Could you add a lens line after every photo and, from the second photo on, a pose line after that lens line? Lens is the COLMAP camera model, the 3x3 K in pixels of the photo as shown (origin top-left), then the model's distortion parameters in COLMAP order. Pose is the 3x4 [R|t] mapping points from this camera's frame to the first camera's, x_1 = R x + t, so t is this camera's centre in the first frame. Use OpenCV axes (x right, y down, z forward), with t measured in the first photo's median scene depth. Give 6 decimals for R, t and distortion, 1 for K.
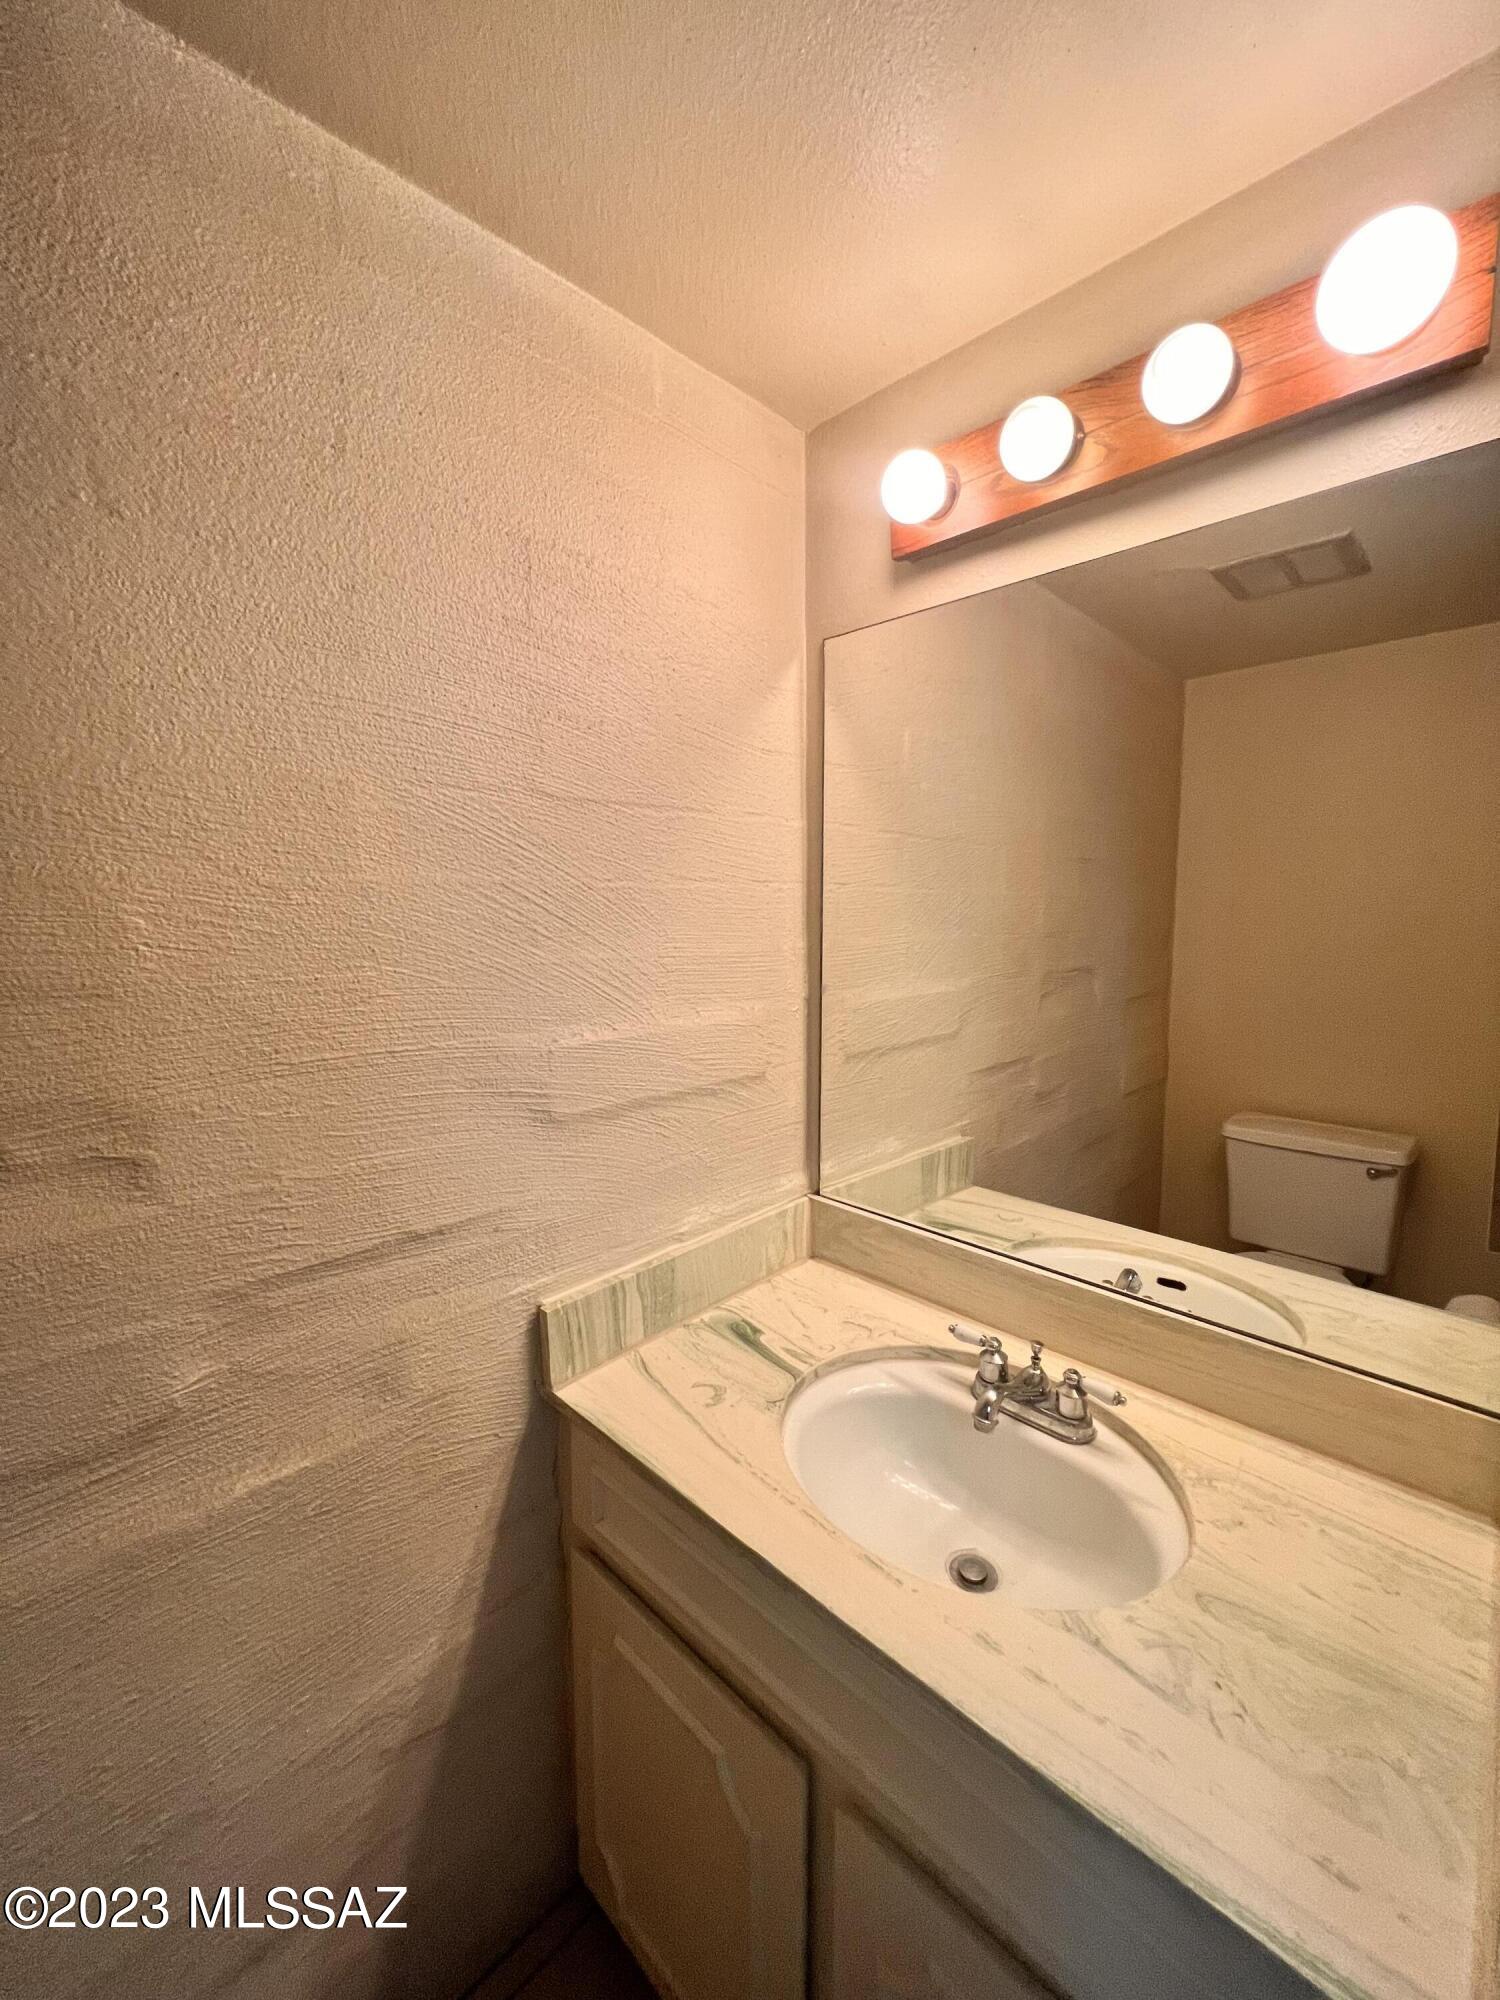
lens RADIAL K [[803.6, 0, 743.2], [0, 803.6, 997.8], [0, 0, 1]] dist [-0.002028, -0.000342]
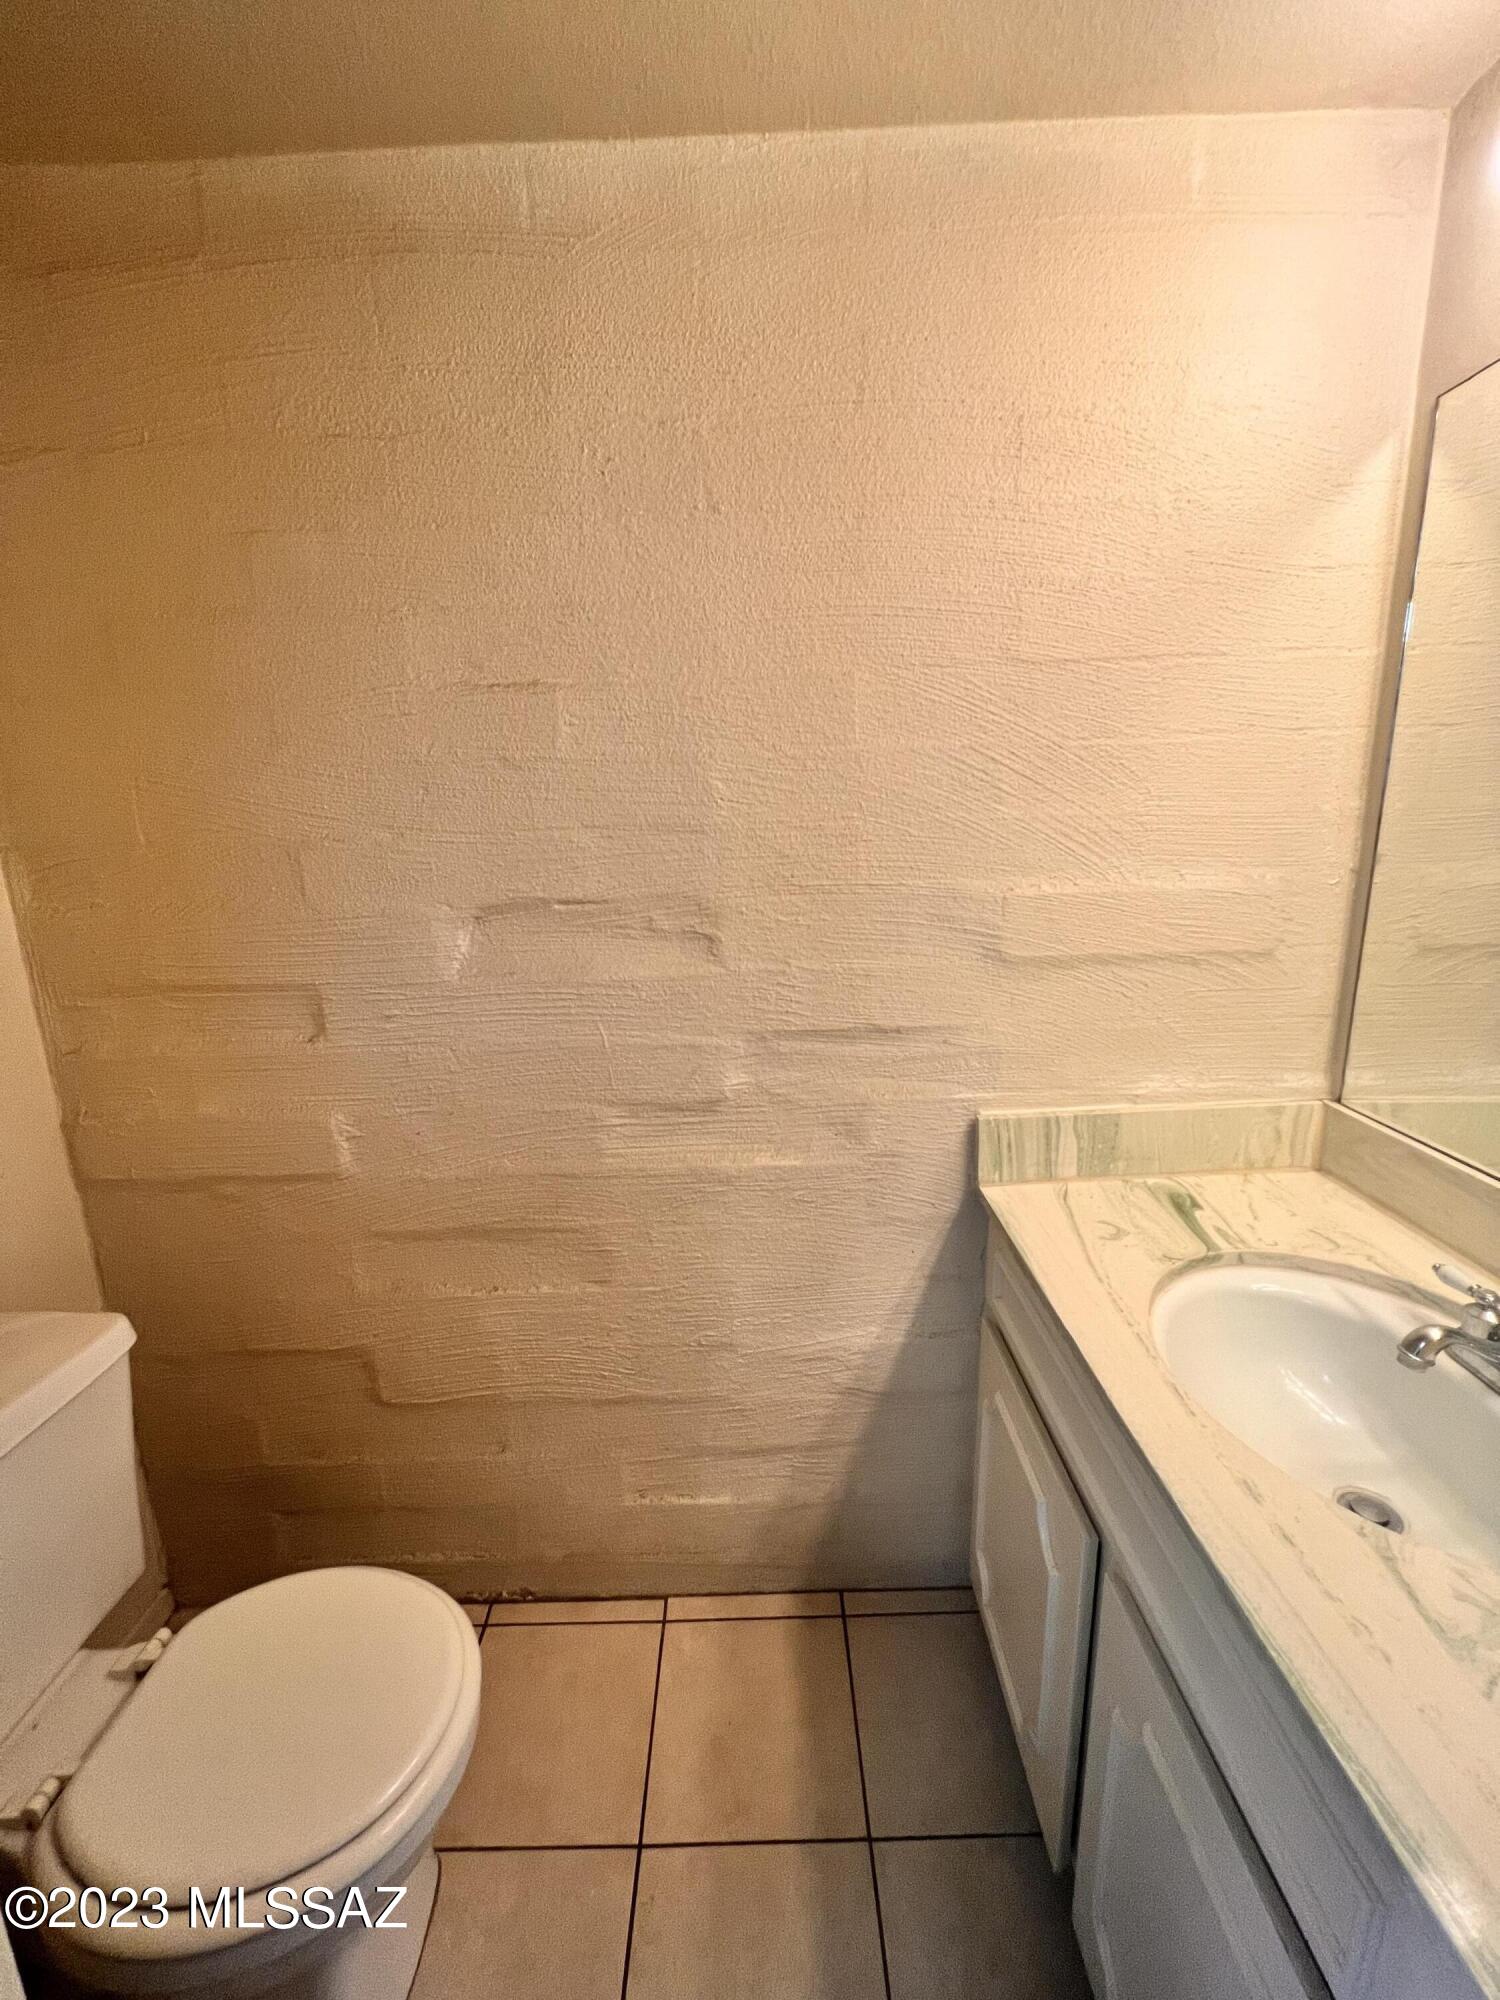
lens RADIAL K [[803.6, 0, 749.3], [0, 803.6, 1008.5], [0, 0, 1]] dist [-0.002028, -0.000342]
pose [[0.696613, 0.142004, -0.703254, 0.320188], [-0.057431, 0.988108, 0.142635, 0.077760], [0.715145, -0.058973, 0.696484, -0.057793]]
